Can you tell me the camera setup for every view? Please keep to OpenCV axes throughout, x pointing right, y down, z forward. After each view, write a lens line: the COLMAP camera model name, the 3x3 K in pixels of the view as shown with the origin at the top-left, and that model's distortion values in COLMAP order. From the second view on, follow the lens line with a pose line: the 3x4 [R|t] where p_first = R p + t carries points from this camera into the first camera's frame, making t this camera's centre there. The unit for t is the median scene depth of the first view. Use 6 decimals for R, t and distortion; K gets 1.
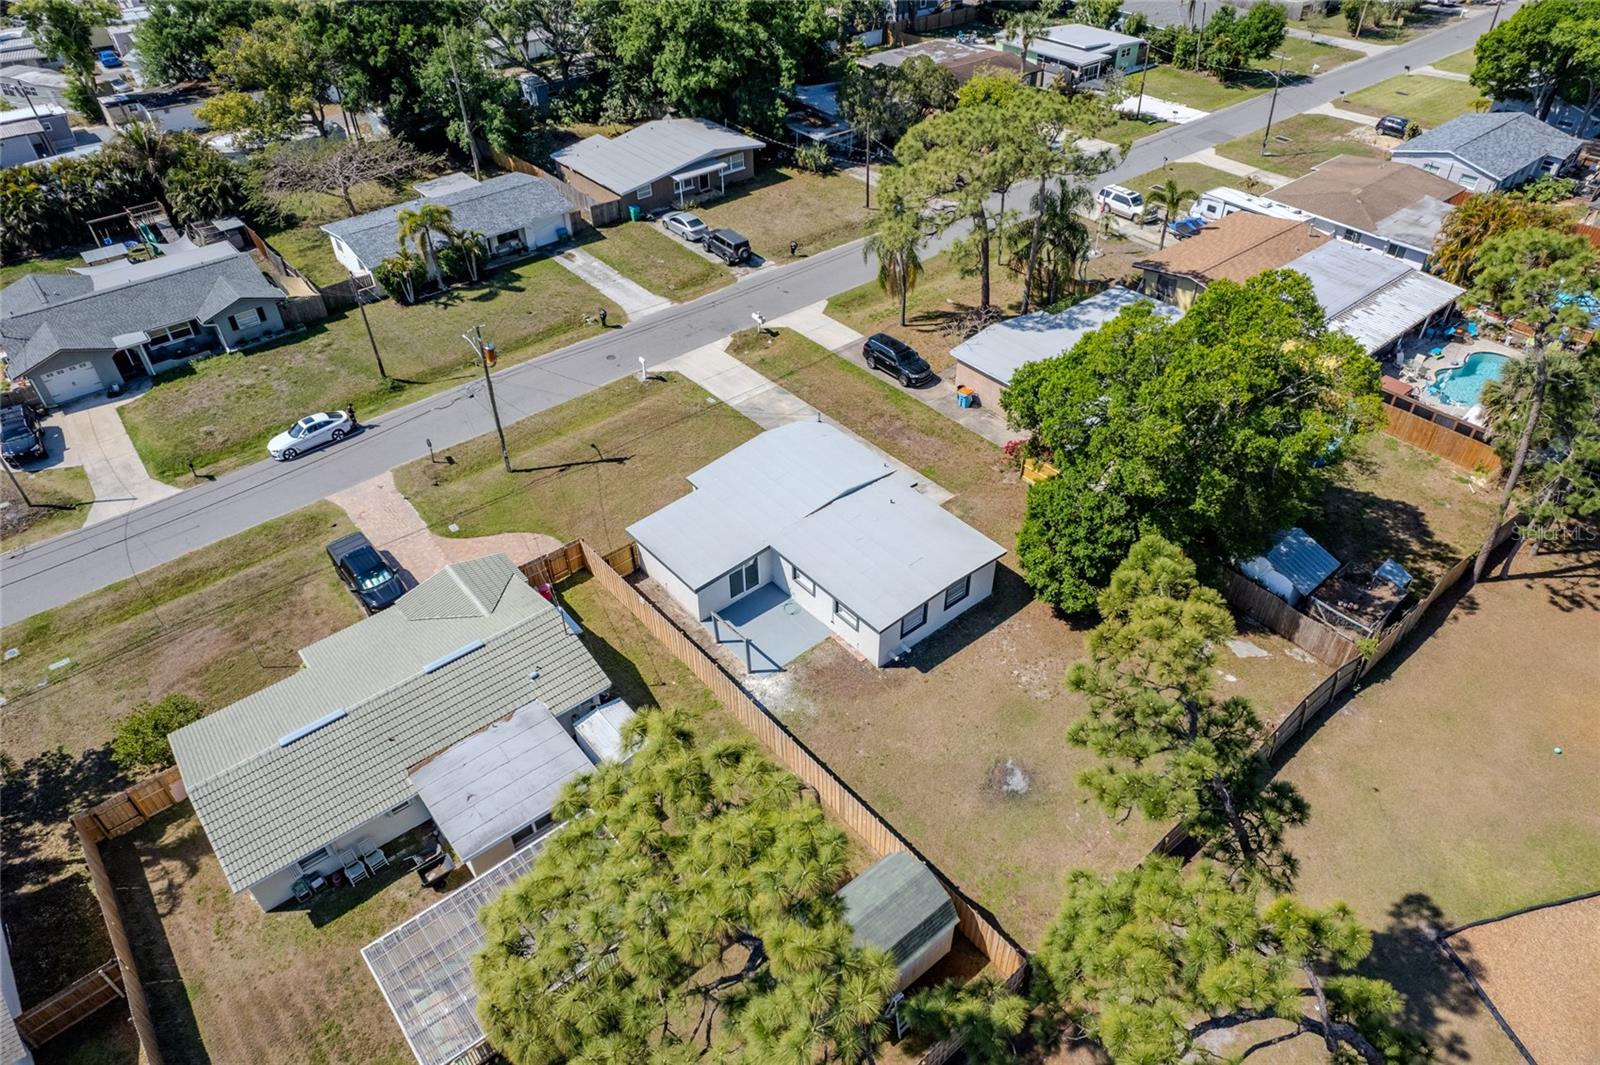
lens RADIAL K [[1017.5, 0, 803.4], [0, 1017.5, 536.9], [0, 0, 1]] dist [-0.056693, 0.040448]
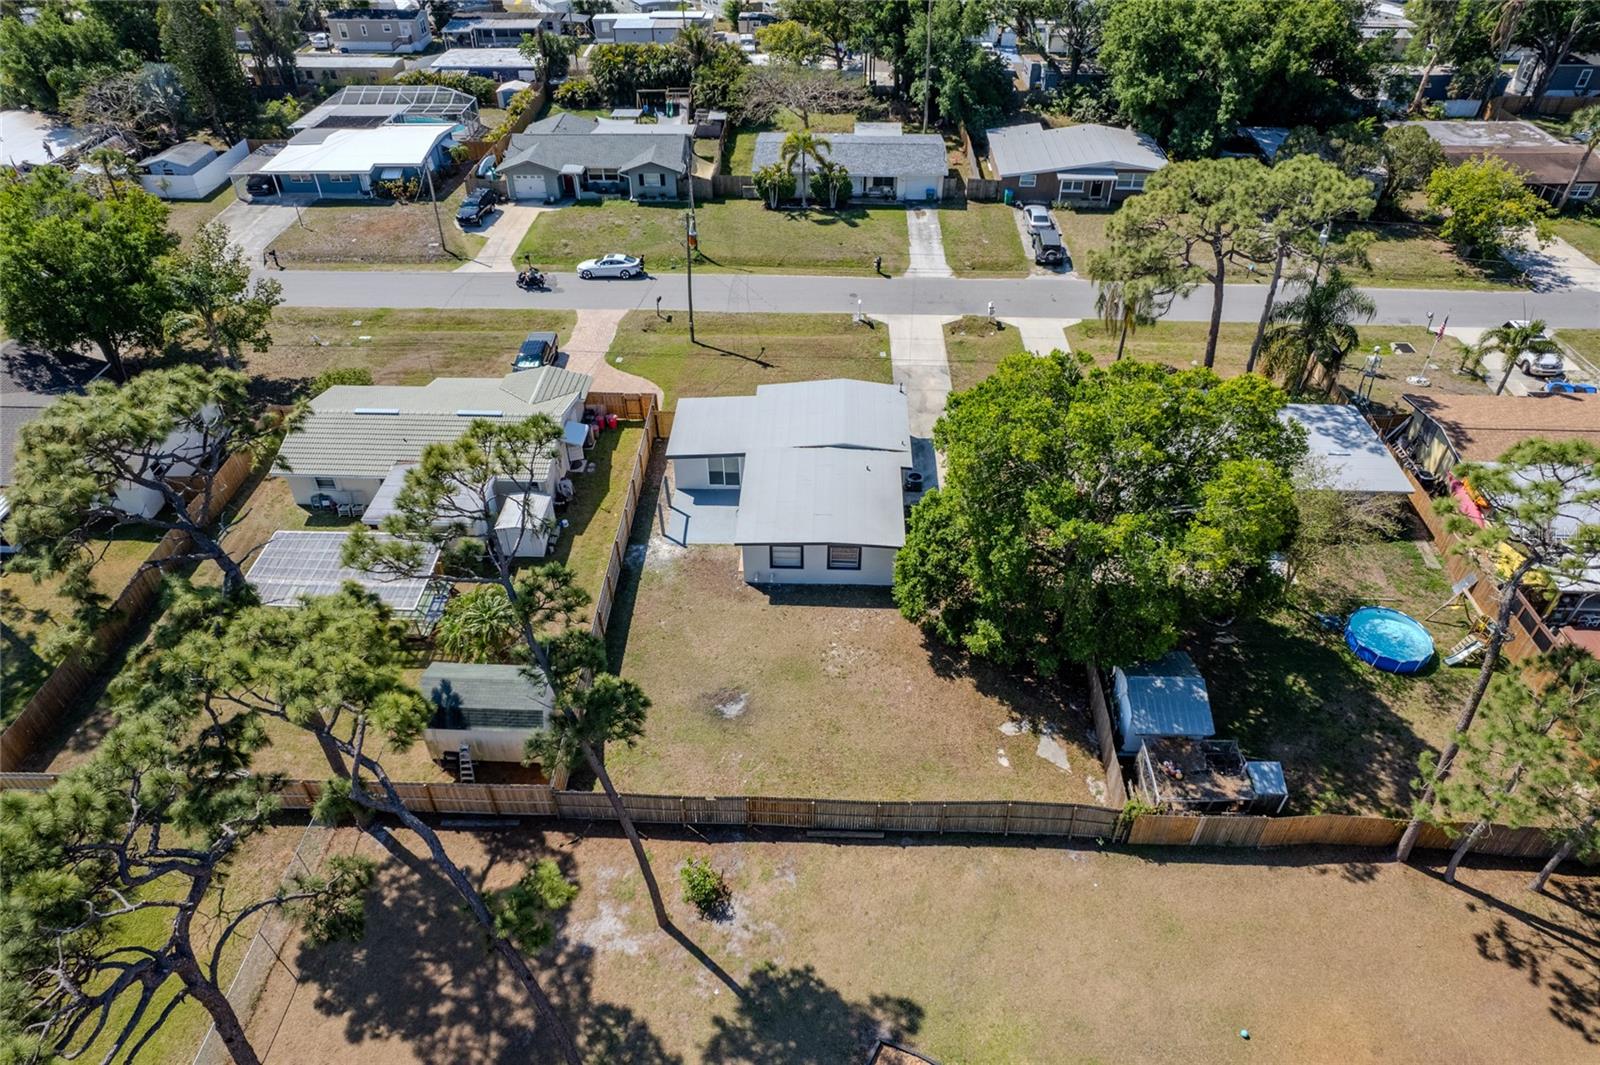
lens RADIAL K [[1022.9, 0, 804.3], [0, 1022.9, 533.7], [0, 0, 1]] dist [-0.072756, 0.064603]
pose [[0.745463, 0.429813, -0.509457, 0.464873], [-0.432337, 0.893527, 0.121223, -0.056606], [0.507317, 0.129890, 0.851915, 0.053563]]
